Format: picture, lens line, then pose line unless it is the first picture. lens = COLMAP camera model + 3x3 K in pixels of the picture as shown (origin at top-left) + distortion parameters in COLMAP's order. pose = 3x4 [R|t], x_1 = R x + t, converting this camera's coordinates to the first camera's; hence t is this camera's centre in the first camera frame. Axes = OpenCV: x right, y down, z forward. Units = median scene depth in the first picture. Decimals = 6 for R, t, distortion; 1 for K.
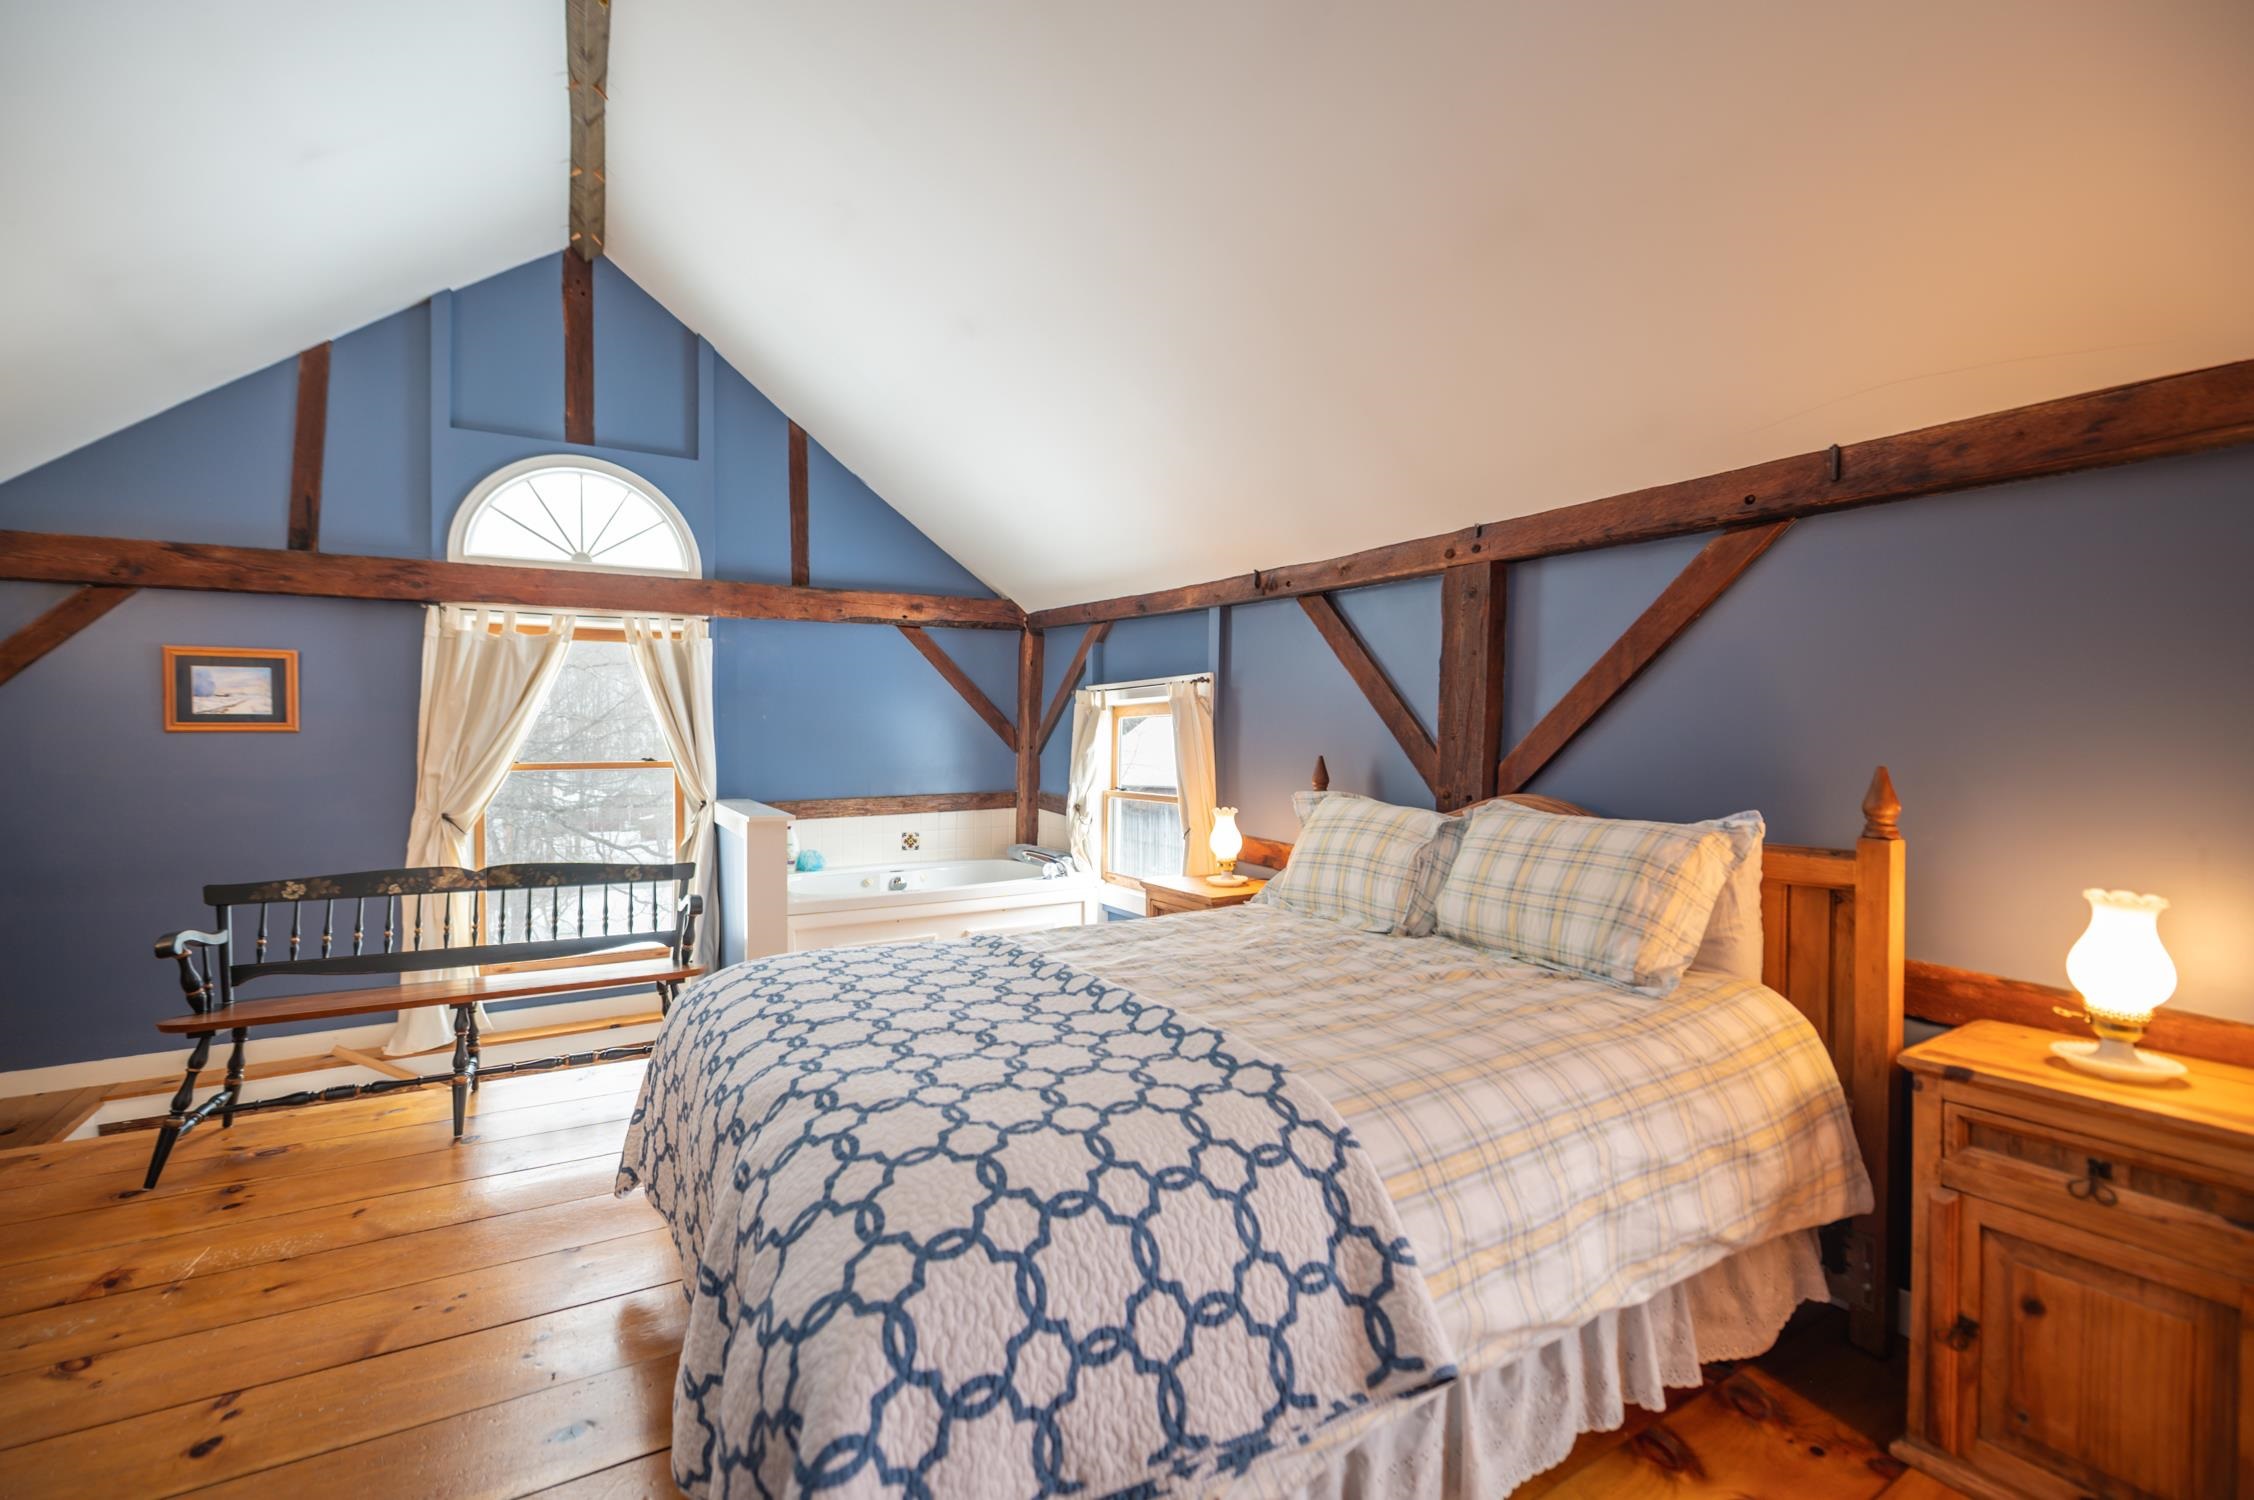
lens RADIAL K [[899.1, 0, 1121.2], [0, 899.1, 752.9], [0, 0, 1]] dist [-0.004115, -0.000121]
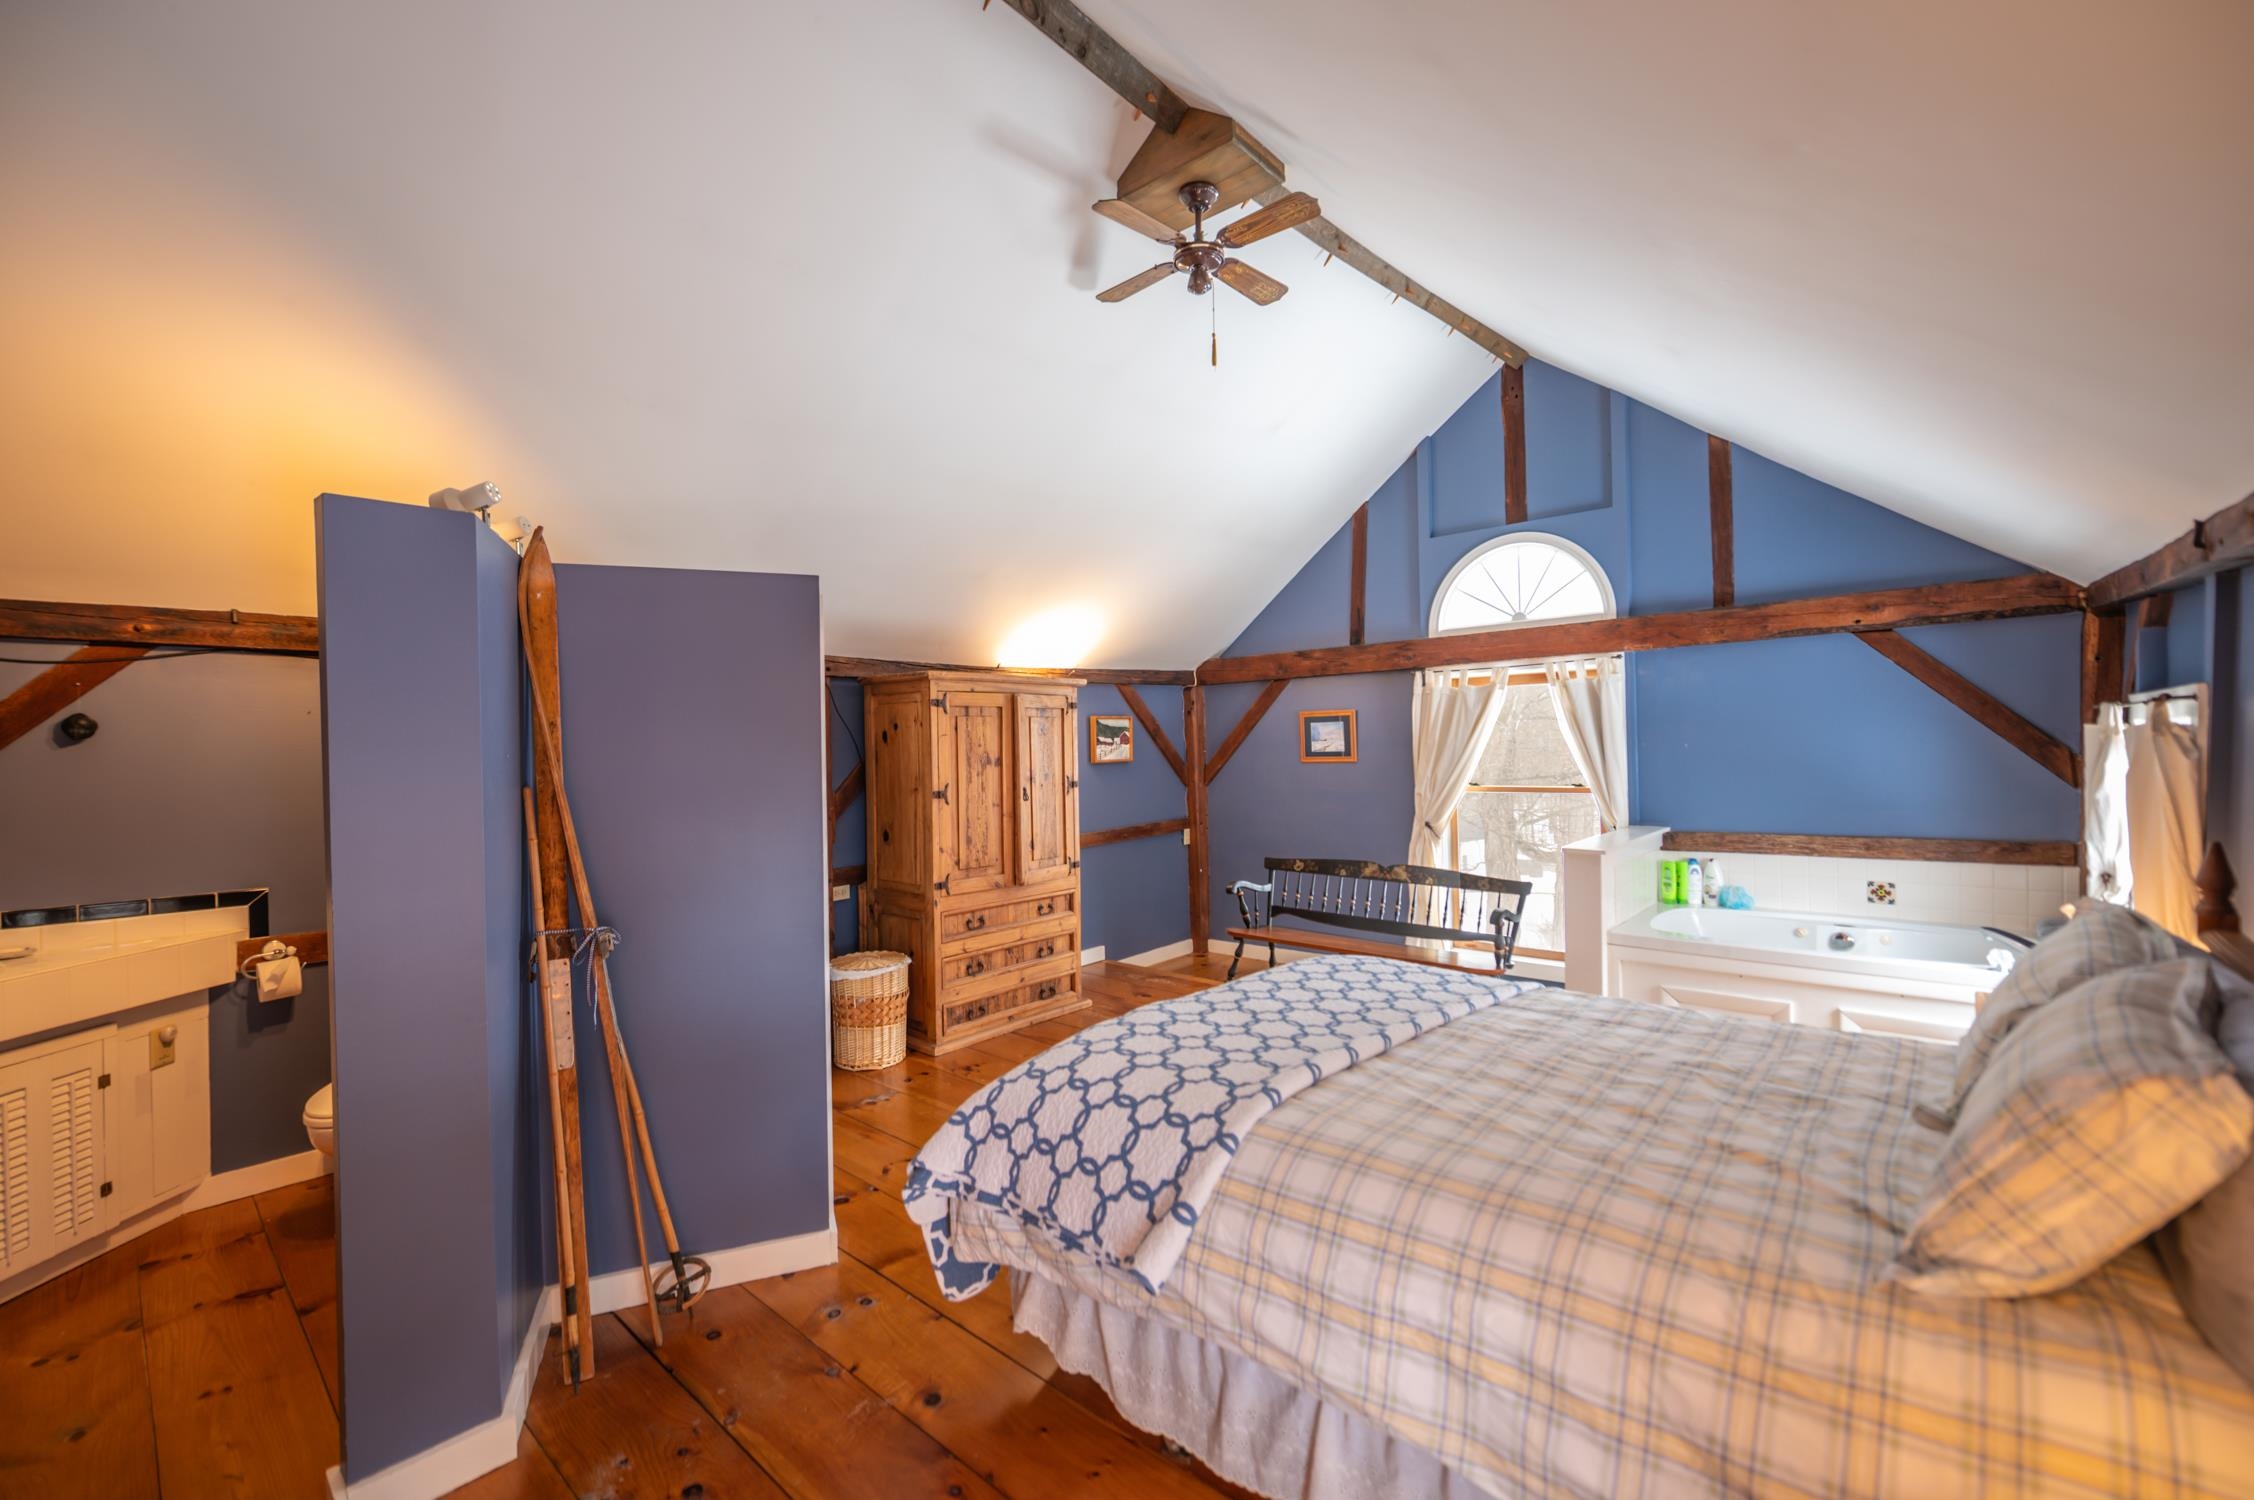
lens RADIAL K [[899.1, 0, 1121.2], [0, 899.1, 752.9], [0, 0, 1]] dist [-0.004115, -0.000121]
pose [[0.335461, -0.000079, -0.942054, 0.371308], [0.005233, 0.999985, 0.001780, -0.041544], [0.942040, -0.005527, 0.335456, 0.096730]]
